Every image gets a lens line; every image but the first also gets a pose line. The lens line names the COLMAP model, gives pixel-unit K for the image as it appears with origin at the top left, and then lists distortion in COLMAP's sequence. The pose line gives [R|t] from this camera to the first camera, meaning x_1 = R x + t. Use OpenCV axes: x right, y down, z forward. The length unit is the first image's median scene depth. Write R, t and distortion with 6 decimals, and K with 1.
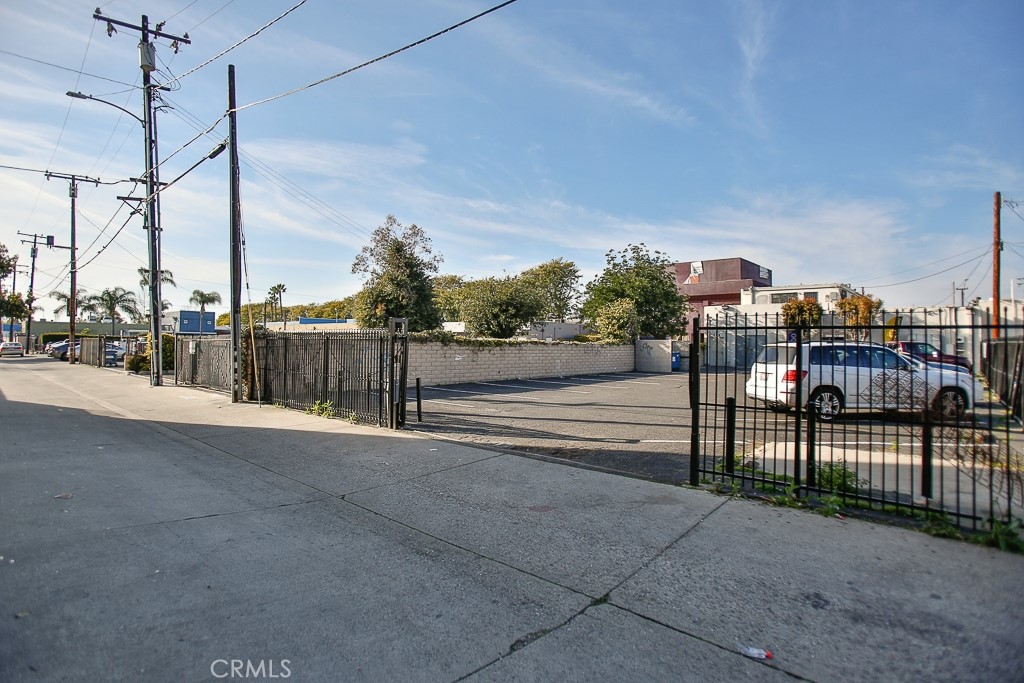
lens RADIAL K [[513.8, 0, 509.1], [0, 513.8, 339.8], [0, 0, 1]] dist [-0.083195, 0.035727]
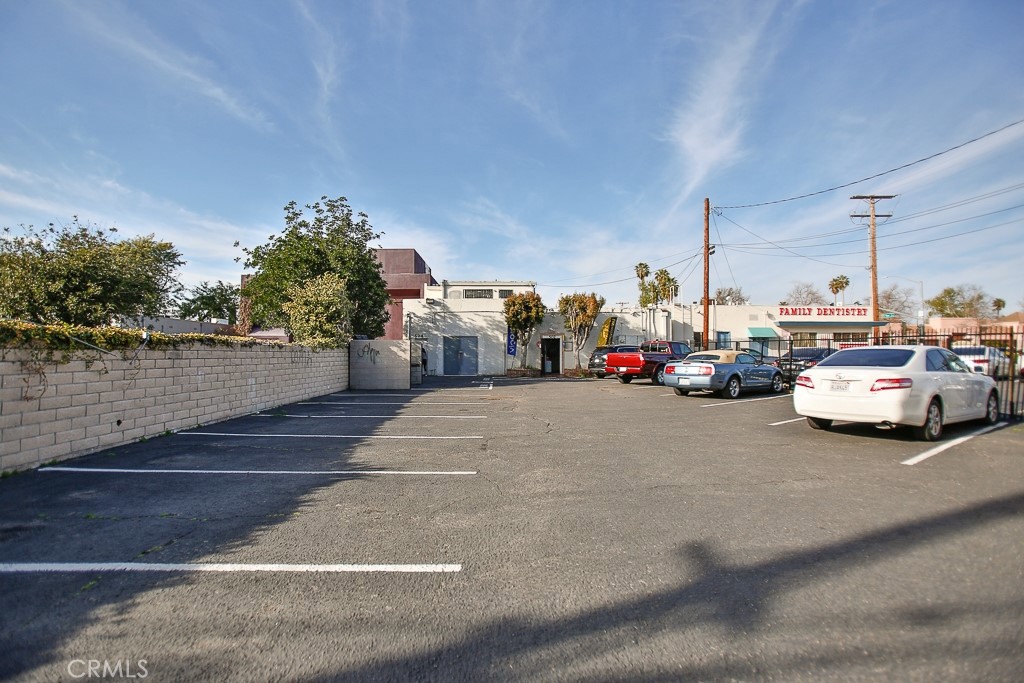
lens RADIAL K [[513.8, 0, 509.1], [0, 513.8, 339.8], [0, 0, 1]] dist [-0.083195, 0.035727]
pose [[0.729628, 0.003168, 0.683837, -0.035956], [0.006575, 0.999911, -0.011648, 0.007559], [-0.683813, 0.012995, 0.729542, 0.361434]]
